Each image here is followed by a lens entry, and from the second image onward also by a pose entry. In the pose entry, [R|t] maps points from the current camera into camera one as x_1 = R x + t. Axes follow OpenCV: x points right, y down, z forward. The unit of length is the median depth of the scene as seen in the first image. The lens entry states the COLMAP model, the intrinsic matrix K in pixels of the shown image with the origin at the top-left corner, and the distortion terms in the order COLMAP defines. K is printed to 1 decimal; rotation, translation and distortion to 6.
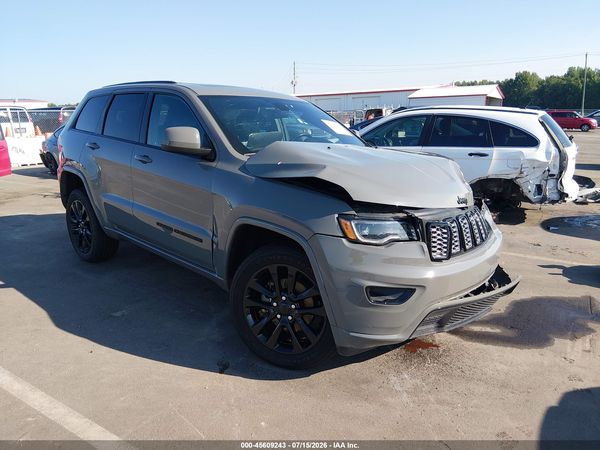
lens RADIAL K [[455.3, 0, 302.2], [0, 455.3, 232.3], [0, 0, 1]] dist [0.052661, -0.098458]
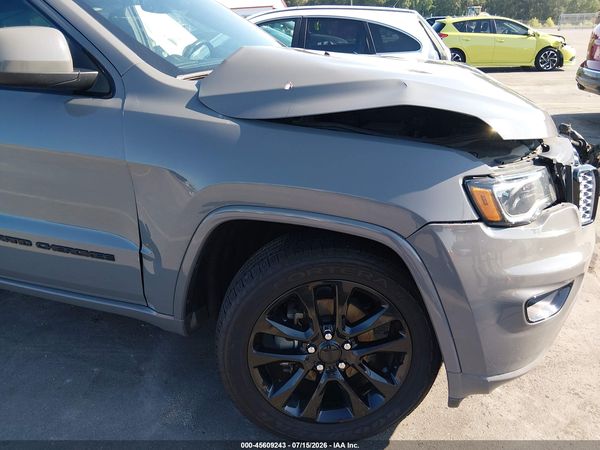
lens RADIAL K [[455.3, 0, 302.2], [0, 455.3, 232.3], [0, 0, 1]] dist [0.052661, -0.098458]
pose [[0.900992, -0.203602, 0.383093, -0.233594], [0.140106, 0.972275, 0.187220, -0.080638], [-0.410590, -0.115010, 0.904538, 0.473796]]
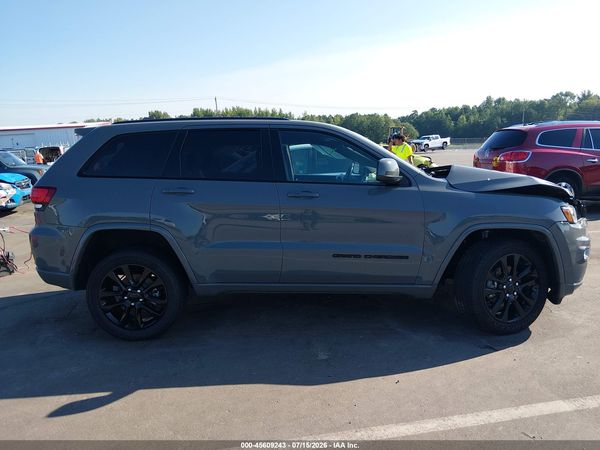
lens RADIAL K [[455.3, 0, 302.2], [0, 455.3, 232.3], [0, 0, 1]] dist [0.052661, -0.098458]
pose [[0.736080, -0.143645, 0.661477, -1.211236], [0.193890, 0.981019, -0.002721, -0.093949], [-0.648531, 0.130257, 0.749961, 0.341571]]
